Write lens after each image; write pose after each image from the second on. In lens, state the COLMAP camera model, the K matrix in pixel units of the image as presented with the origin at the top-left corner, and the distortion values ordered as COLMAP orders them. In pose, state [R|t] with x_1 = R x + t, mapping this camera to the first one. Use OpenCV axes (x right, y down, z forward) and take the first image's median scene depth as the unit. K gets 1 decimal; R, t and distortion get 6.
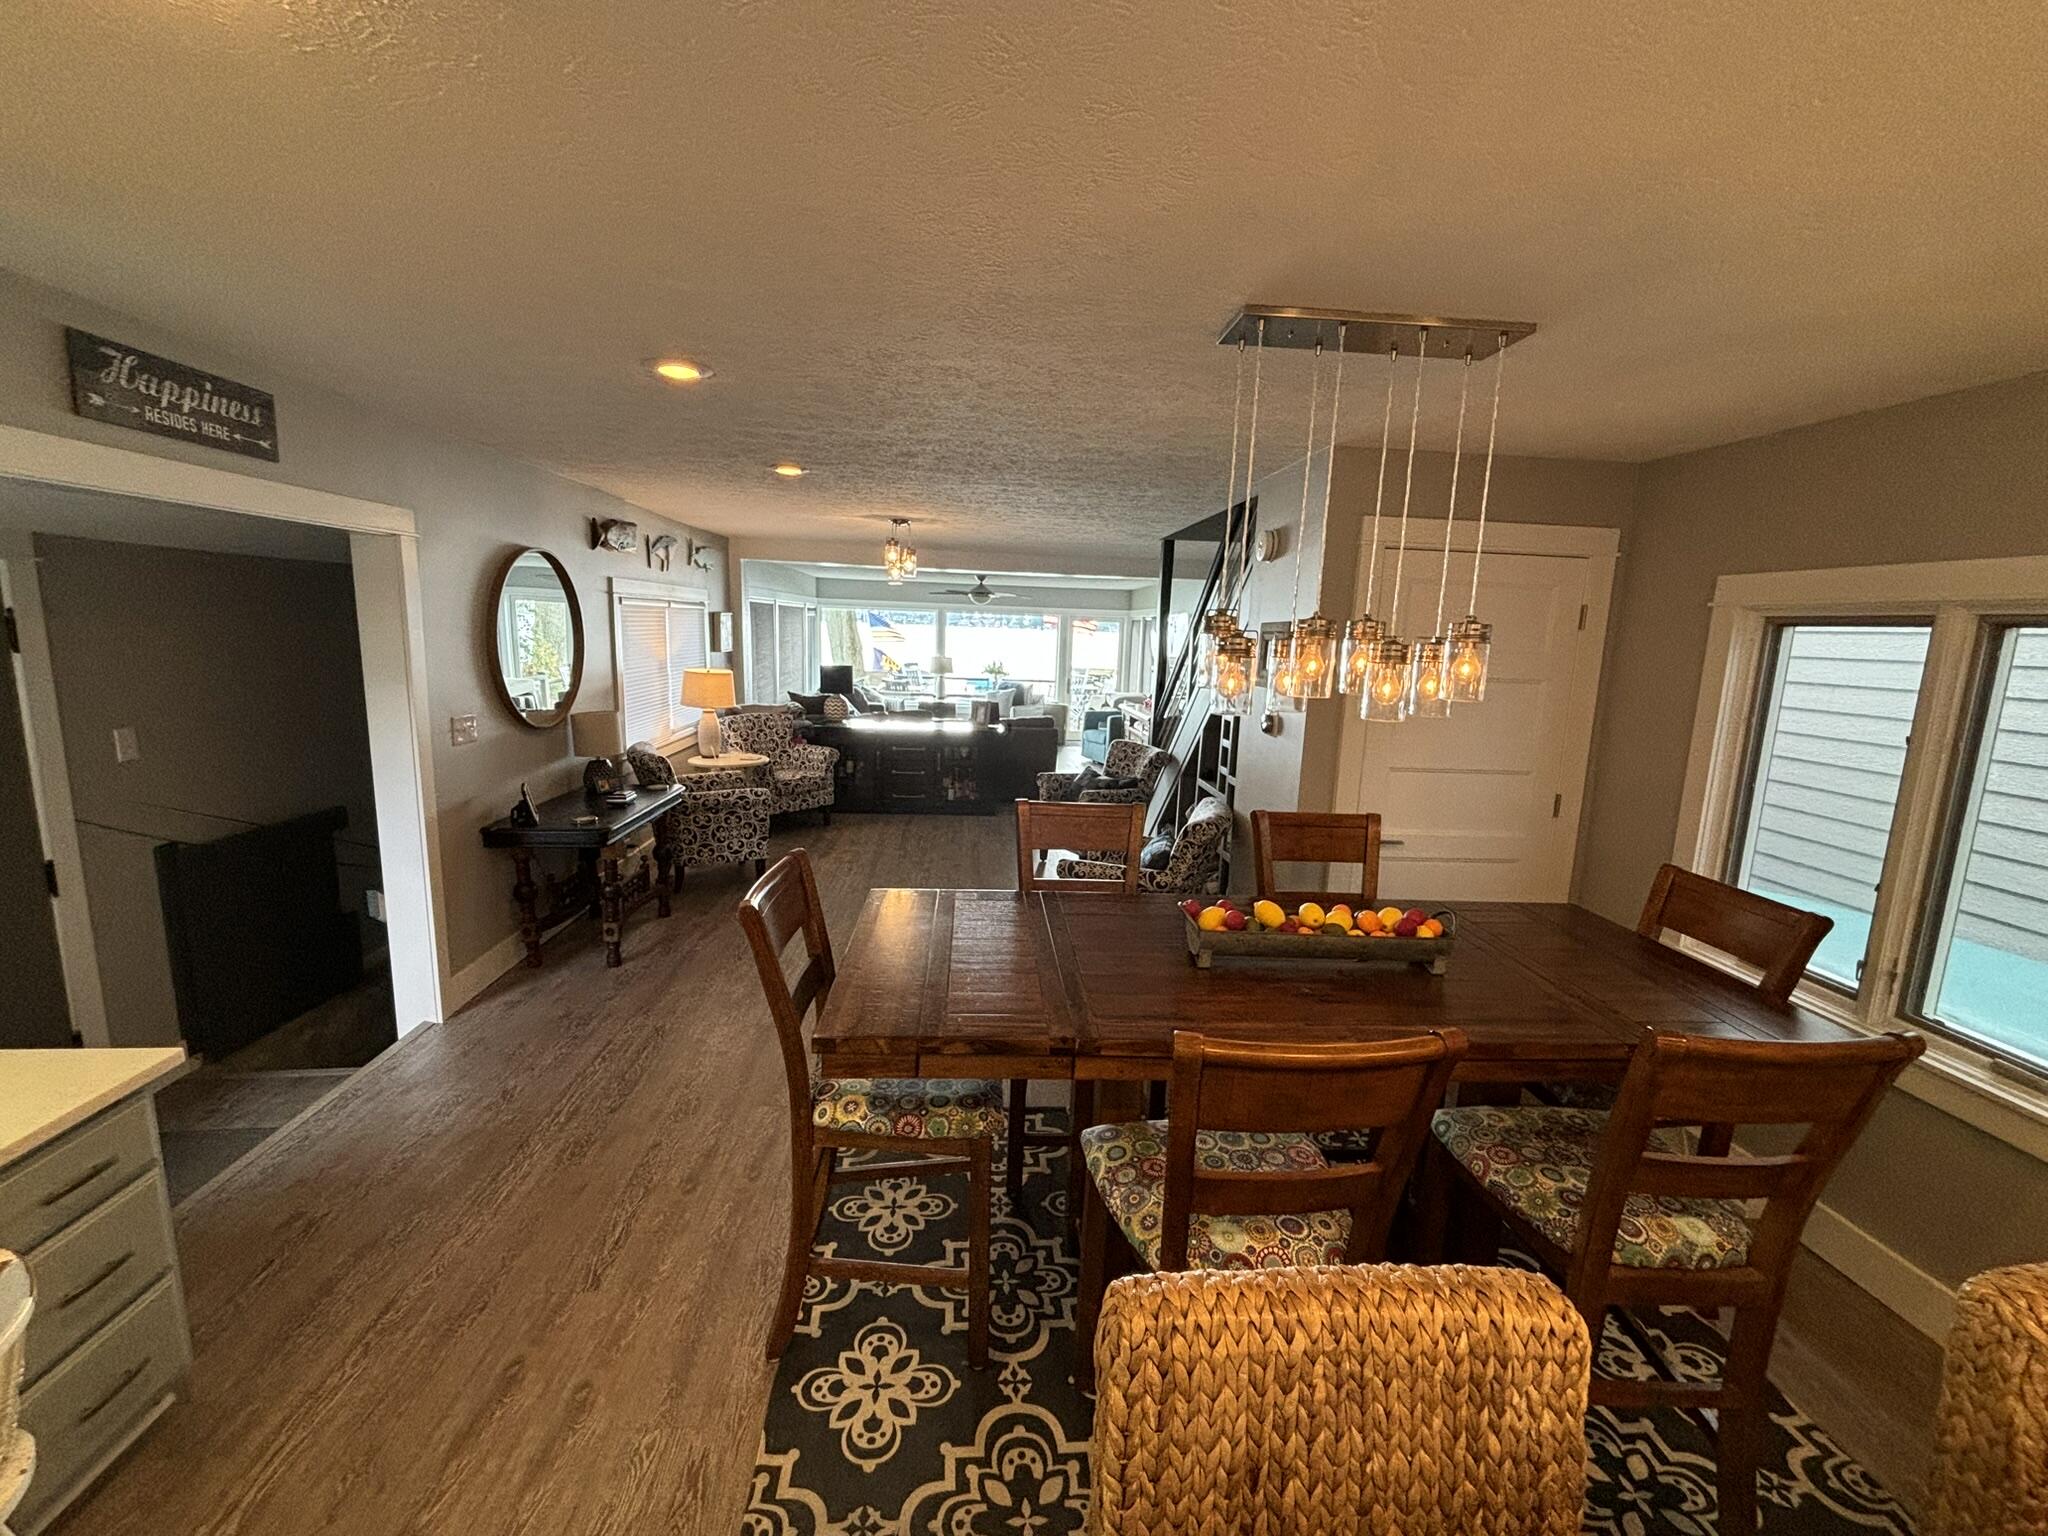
lens RADIAL K [[852.0, 0, 1037.2], [0, 852.0, 760.5], [0, 0, 1]] dist [-0.000901, -0.000303]
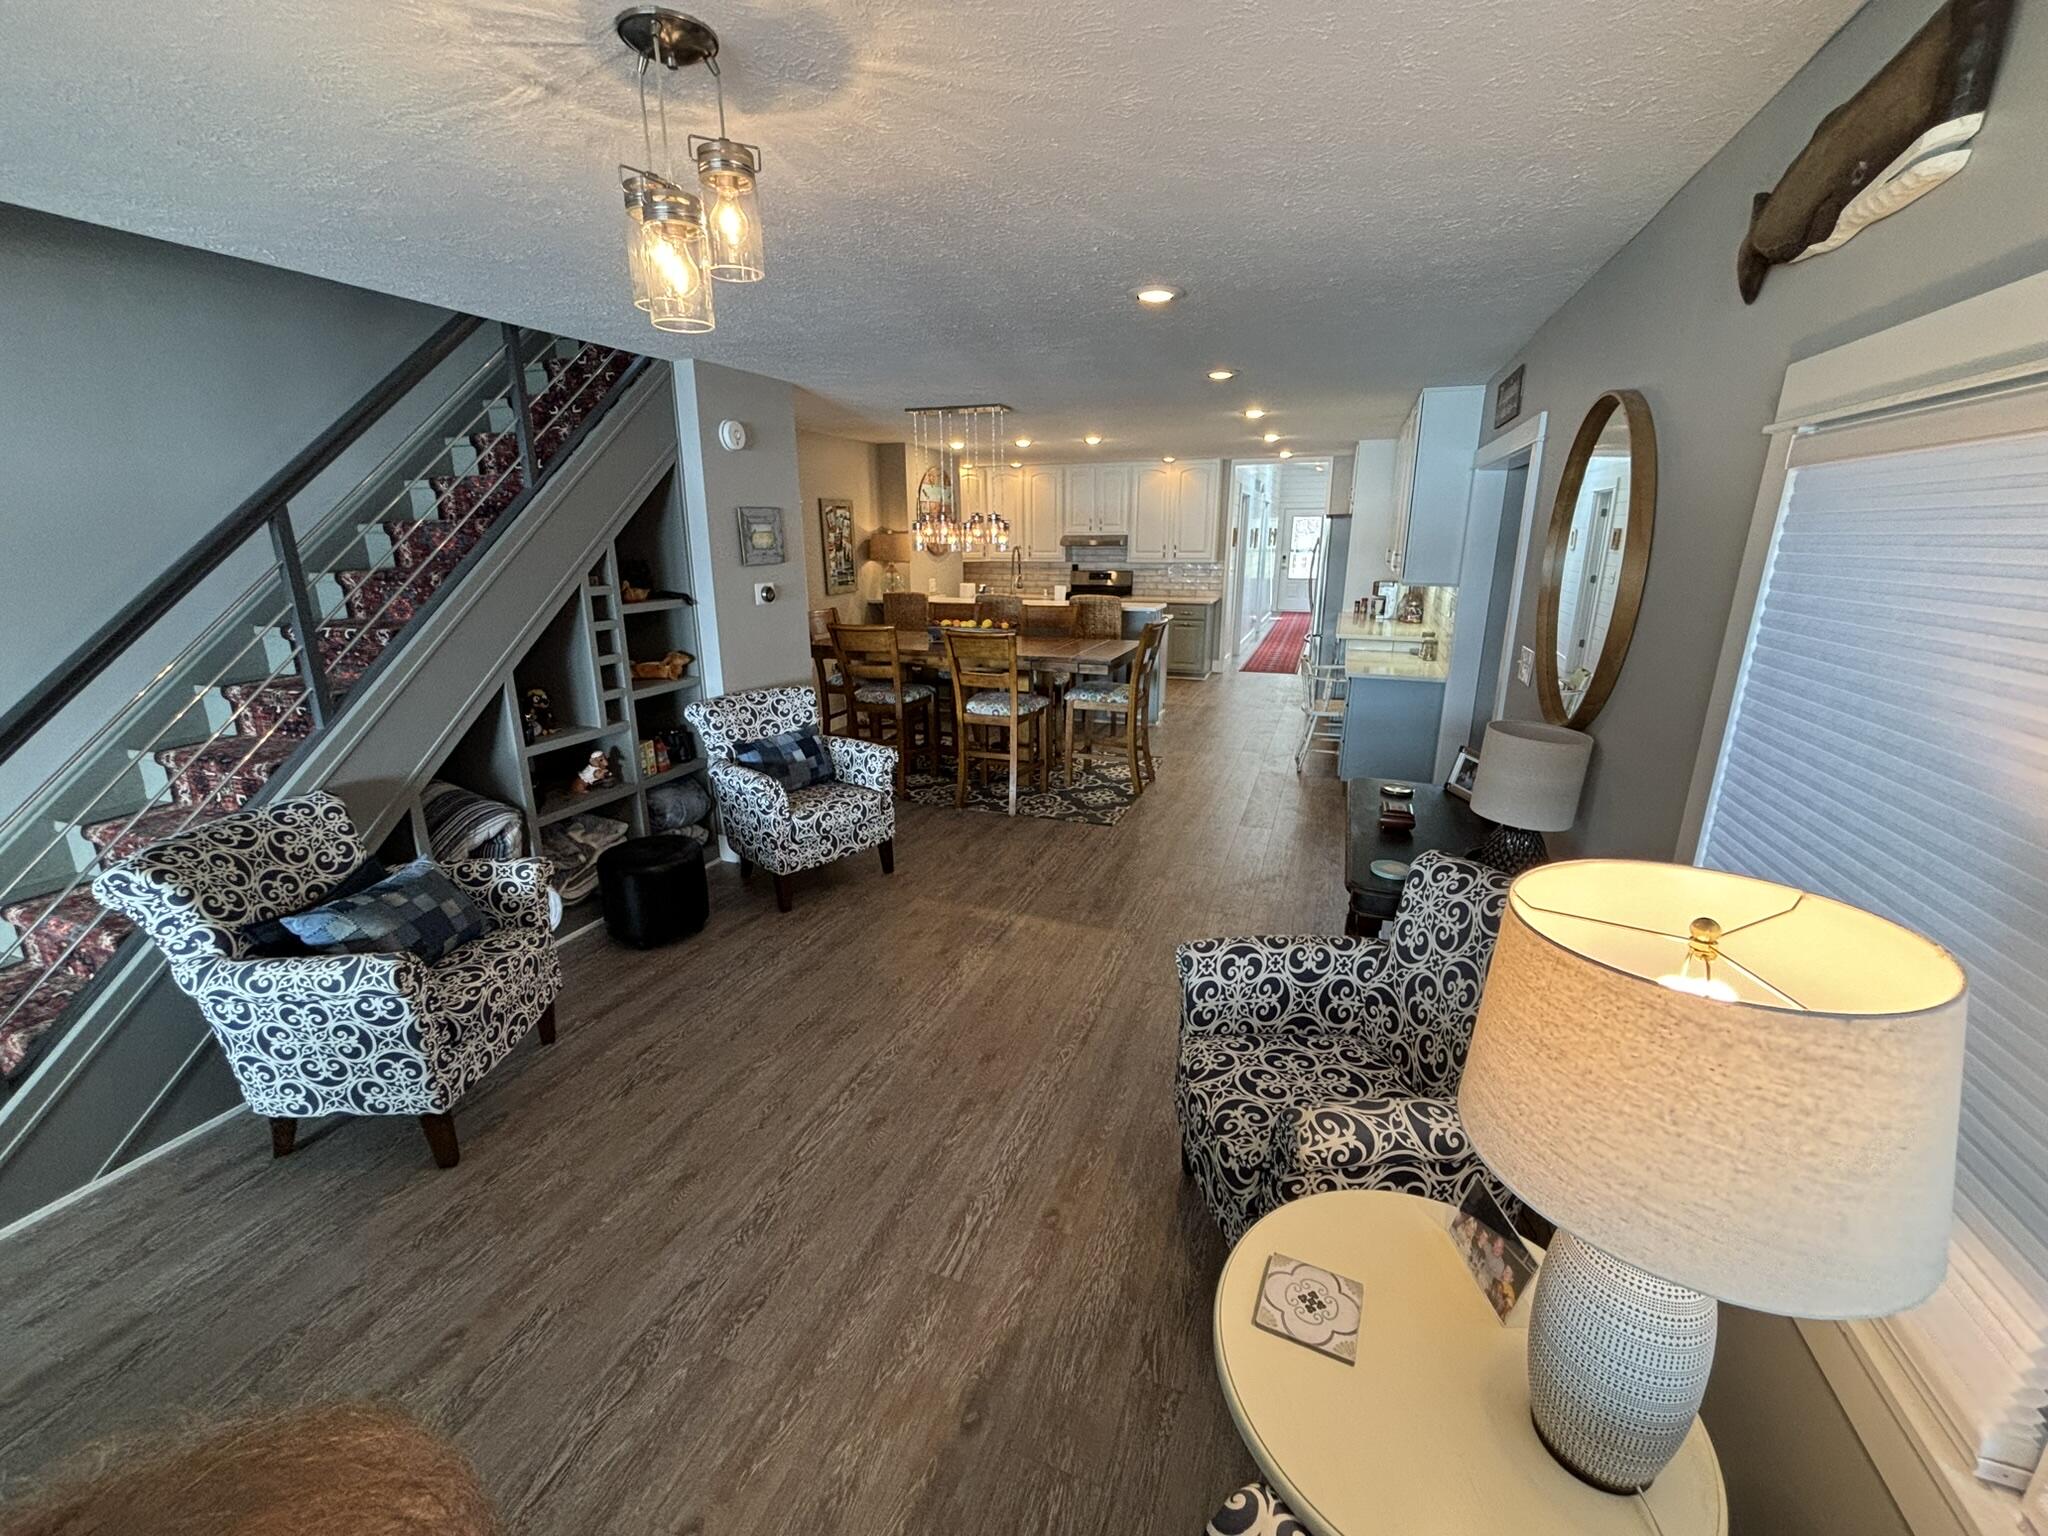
lens RADIAL K [[852.0, 0, 1037.2], [0, 852.0, 760.5], [0, 0, 1]] dist [-0.000901, -0.000303]
pose [[-0.909655, -0.149462, 0.387543, -0.616412], [0.026350, 0.910373, 0.412950, -0.334657], [-0.414529, 0.385853, -0.824186, 2.040795]]
